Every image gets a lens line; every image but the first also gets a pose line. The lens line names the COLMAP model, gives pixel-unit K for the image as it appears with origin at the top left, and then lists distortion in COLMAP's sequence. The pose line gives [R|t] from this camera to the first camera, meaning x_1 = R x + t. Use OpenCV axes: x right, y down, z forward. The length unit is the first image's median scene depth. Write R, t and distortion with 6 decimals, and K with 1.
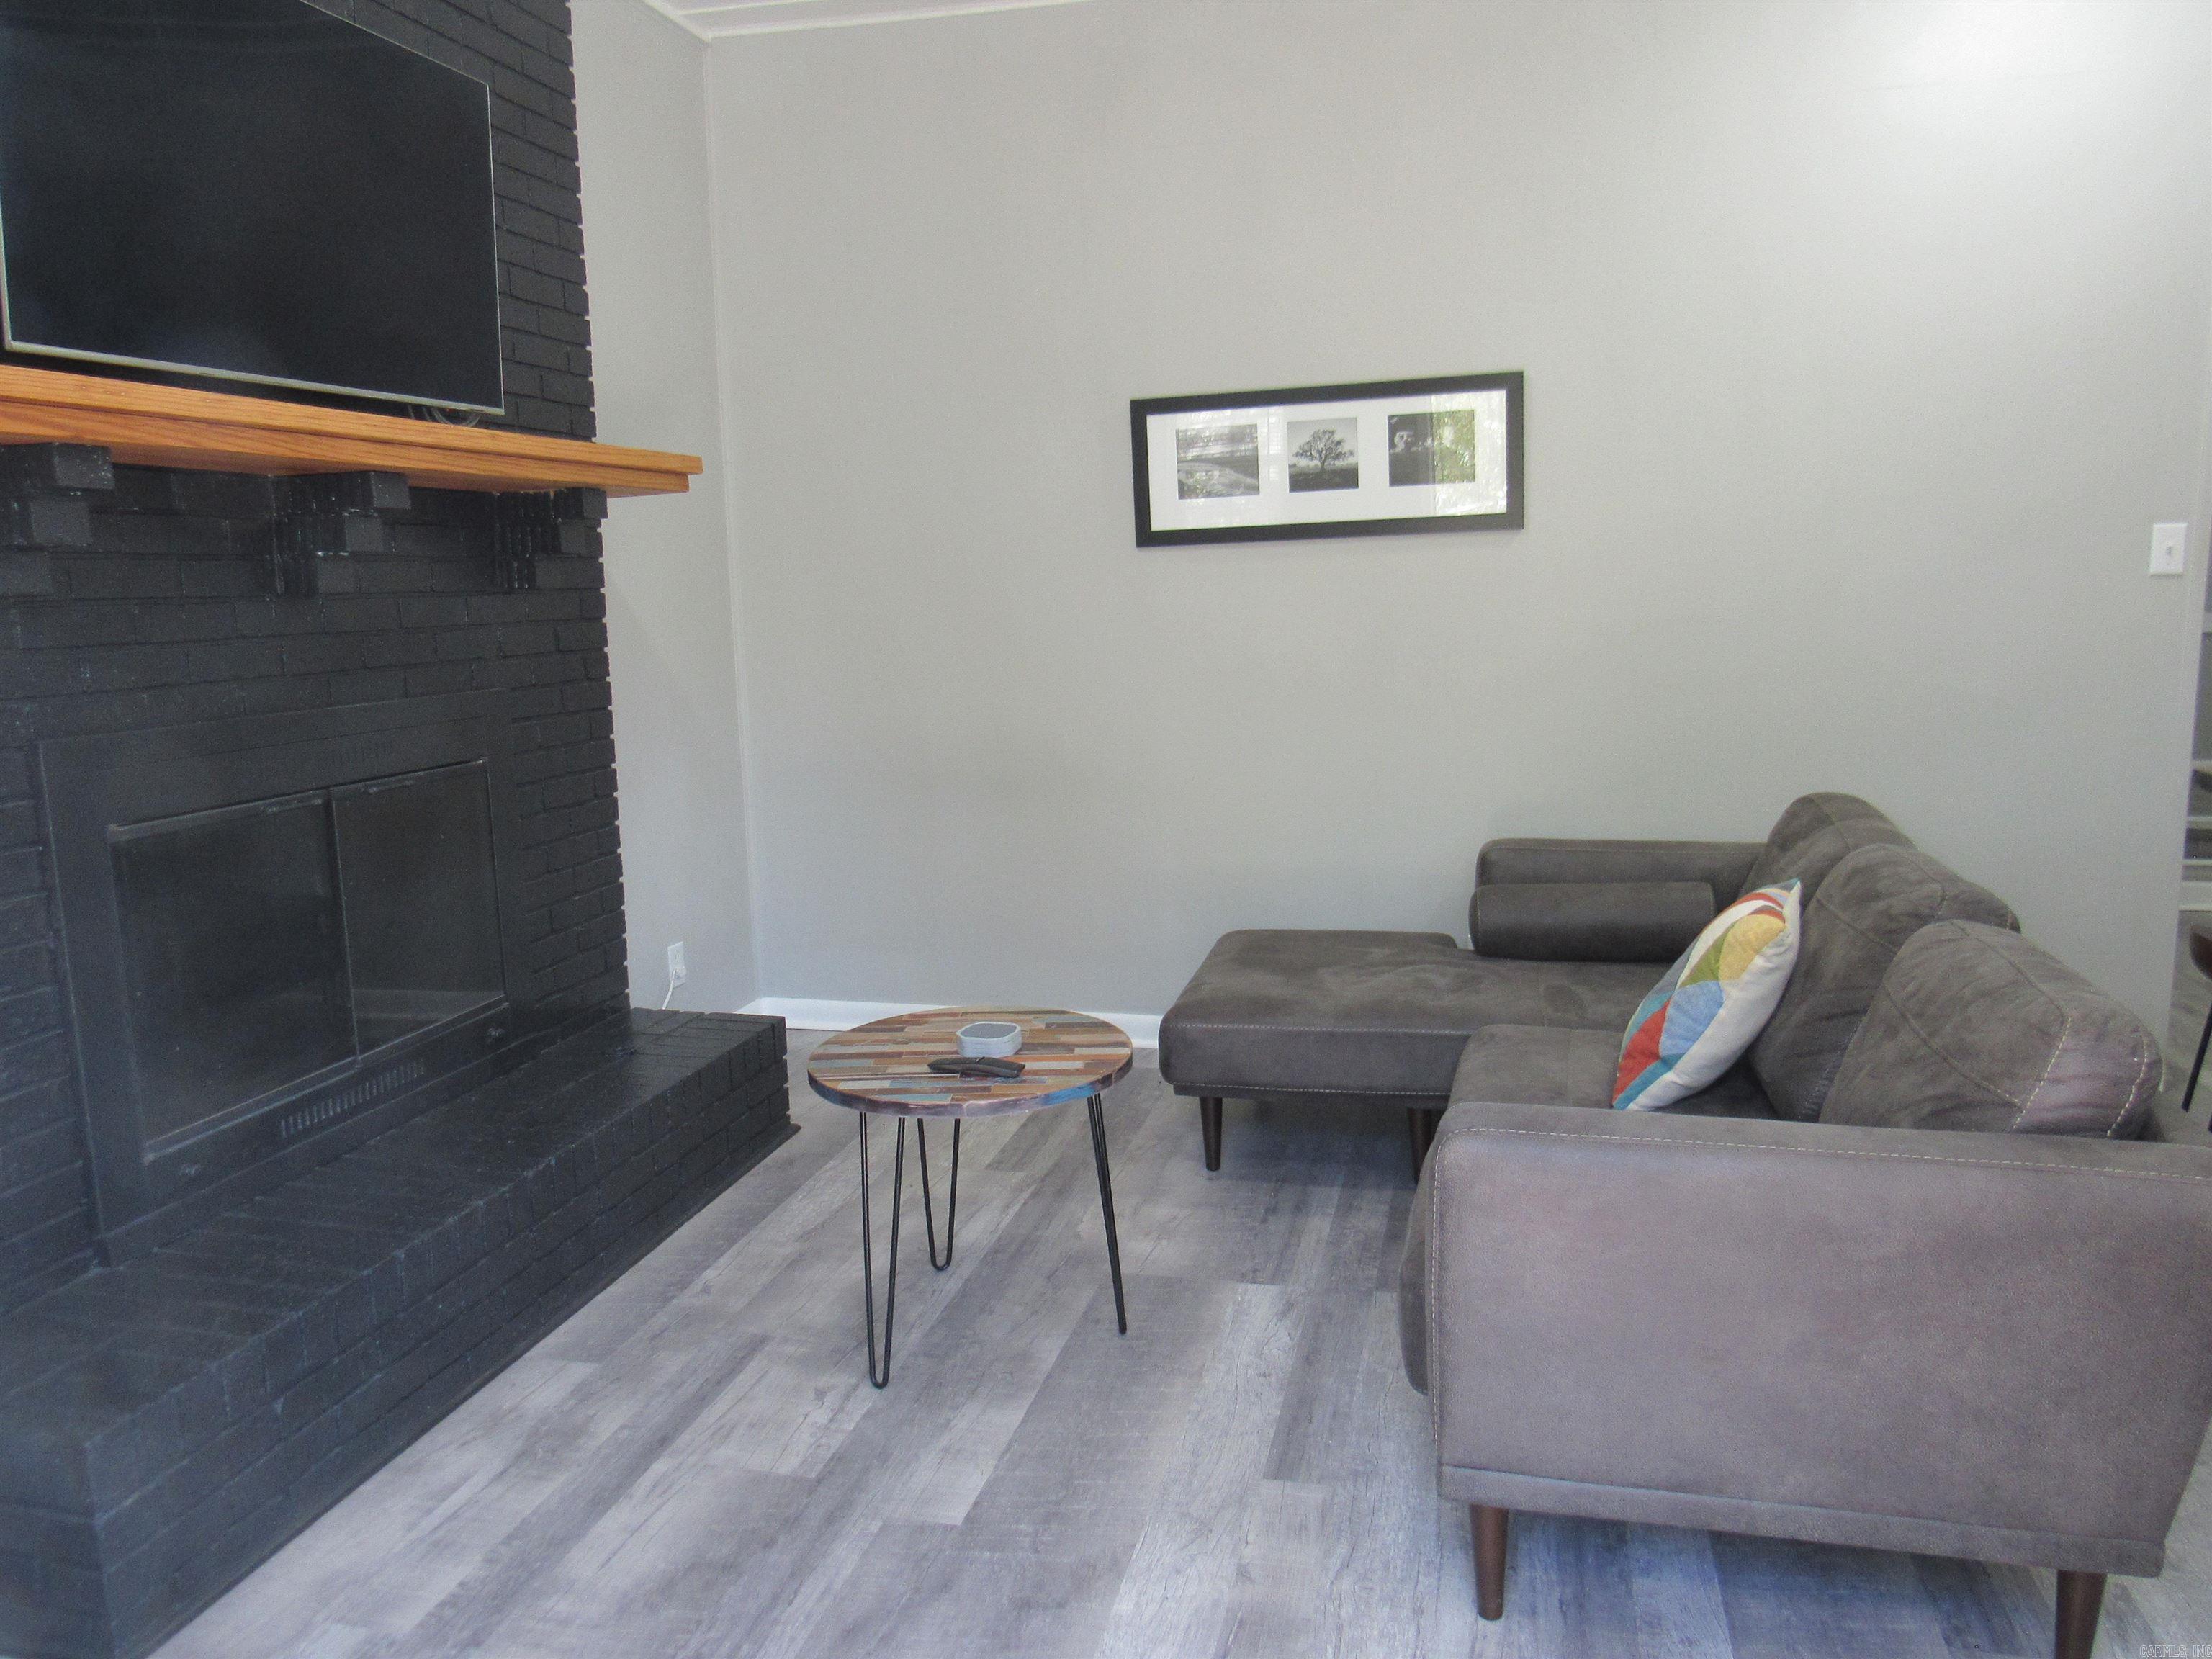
lens RADIAL K [[1583.1, 0, 1100.1], [0, 1583.1, 832.7], [0, 0, 1]] dist [-0.026846, 0.008111]
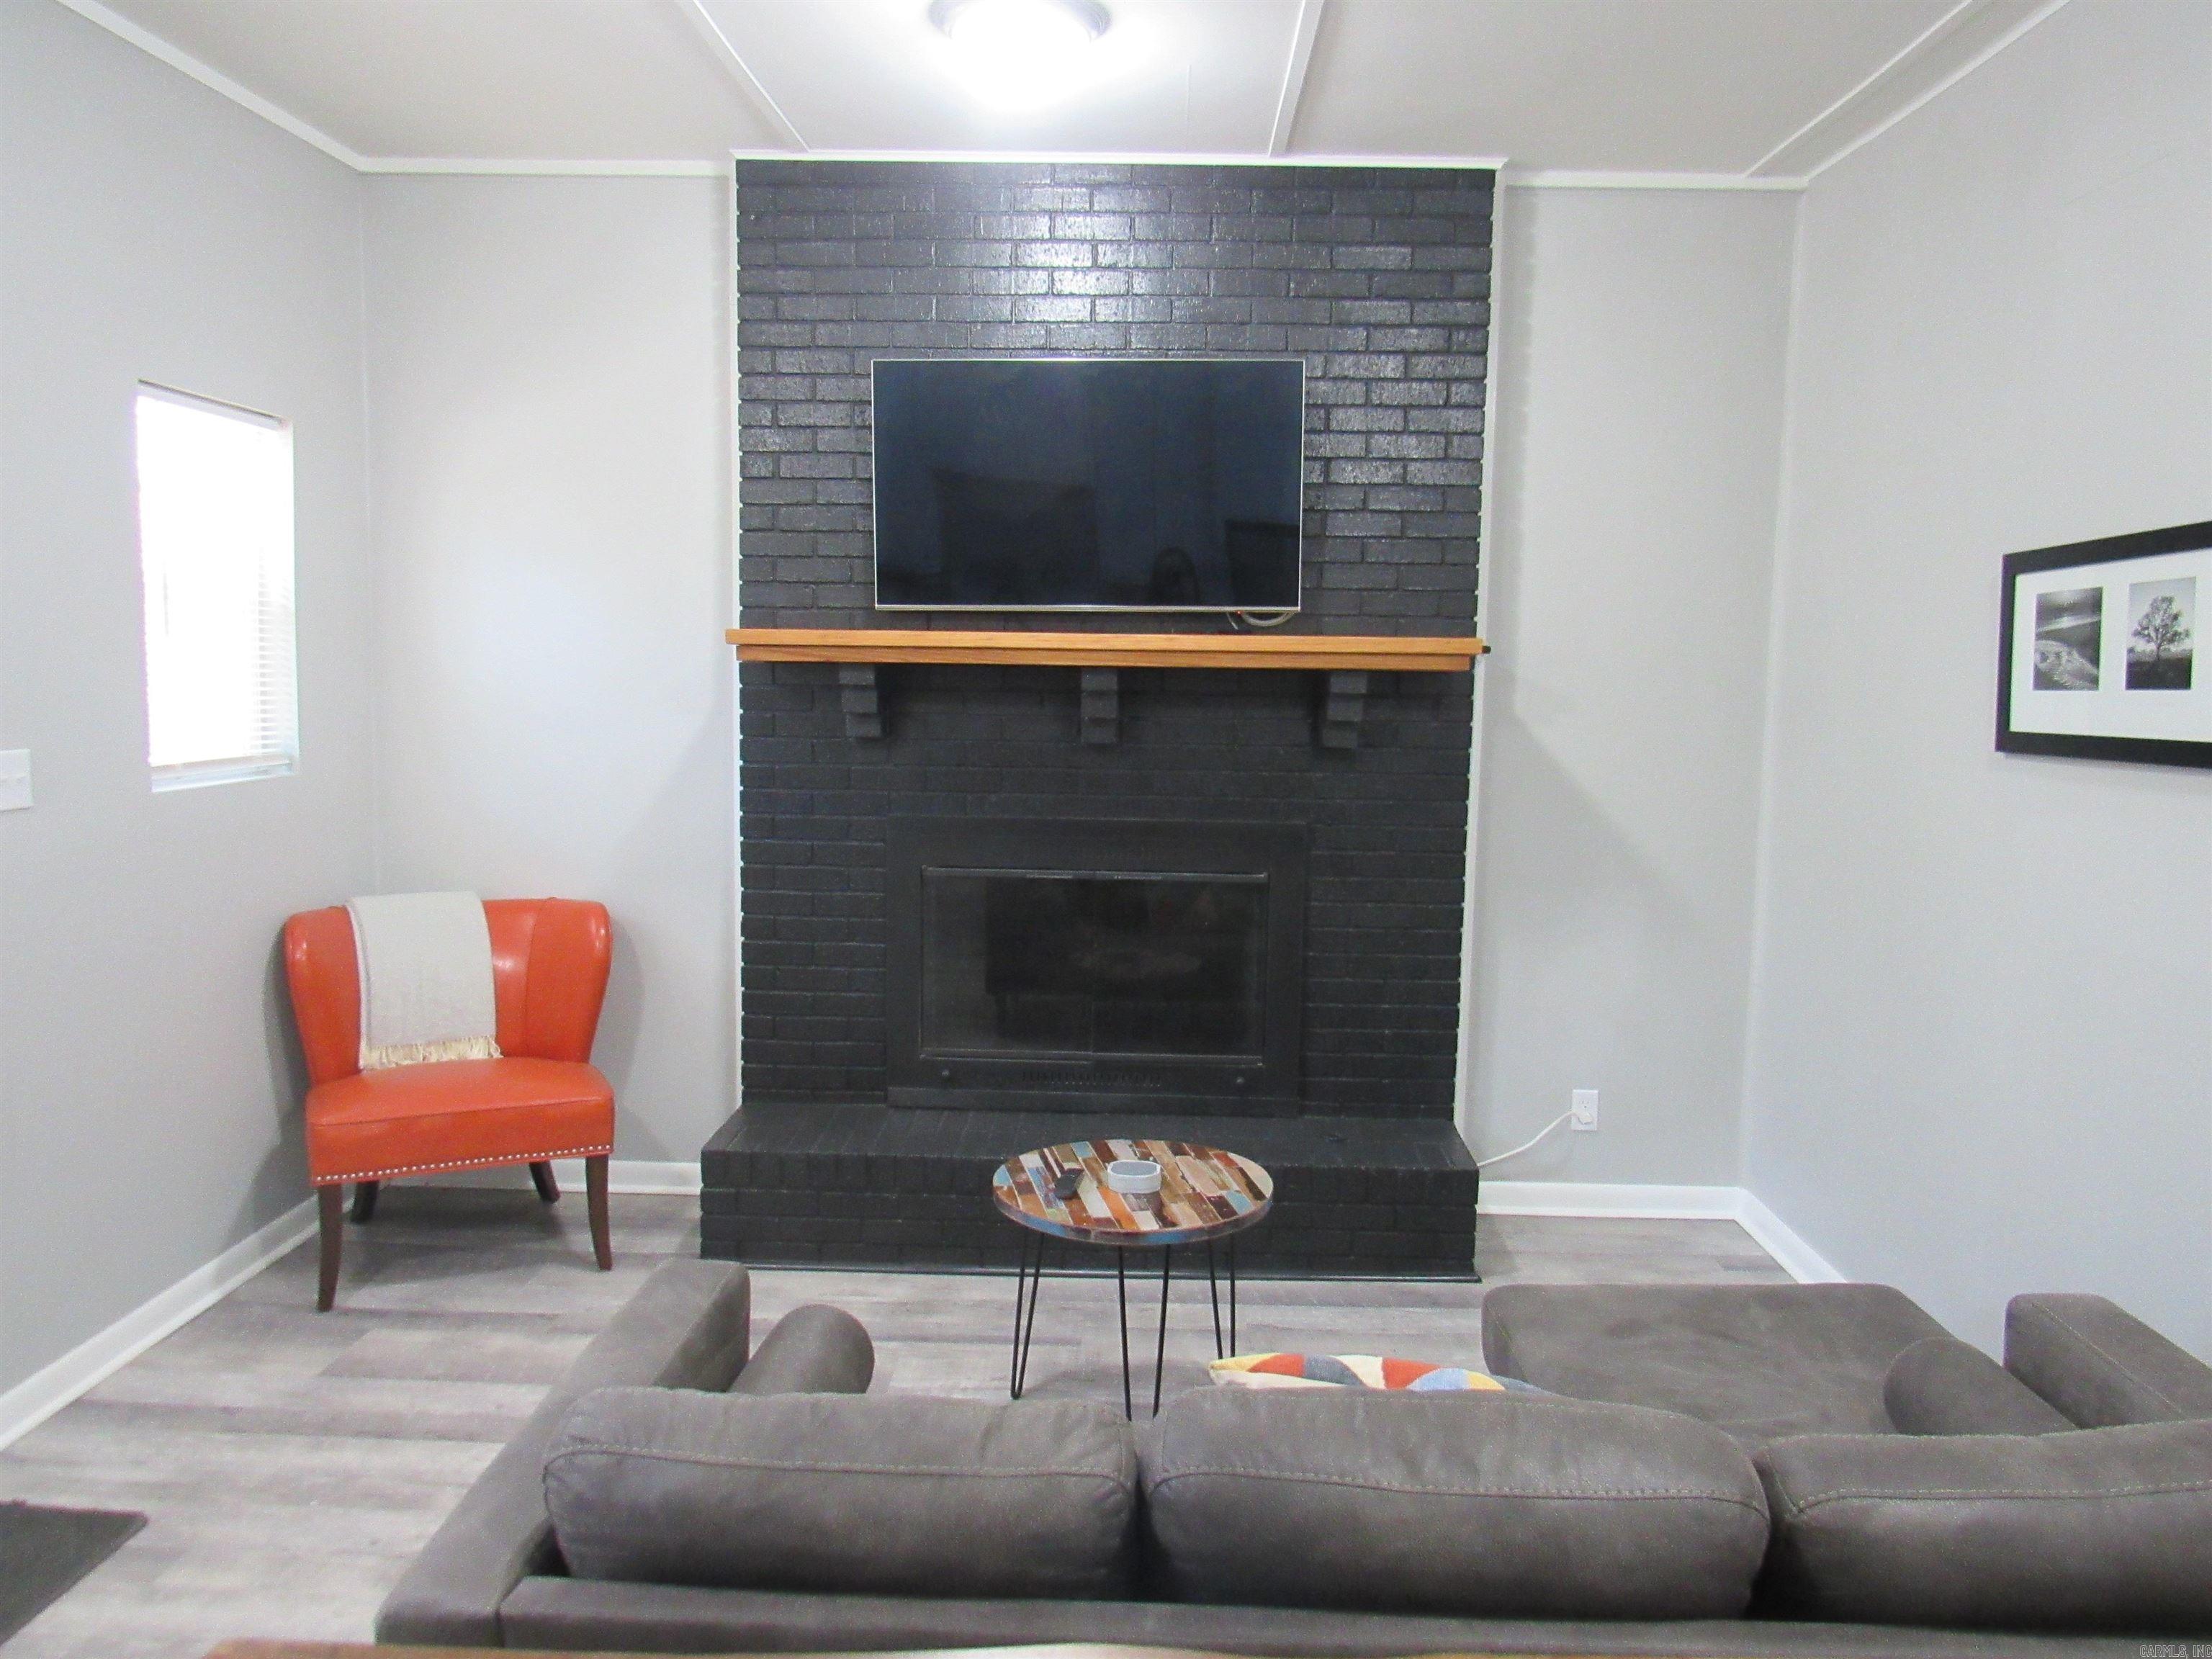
lens RADIAL K [[1583.1, 0, 1100.1], [0, 1583.1, 832.7], [0, 0, 1]] dist [-0.026846, 0.008111]
pose [[0.212519, 0.136968, -0.967510, 0.670892], [-0.173937, 0.979617, 0.100476, -0.150274], [0.961552, 0.146933, 0.232011, 0.454947]]
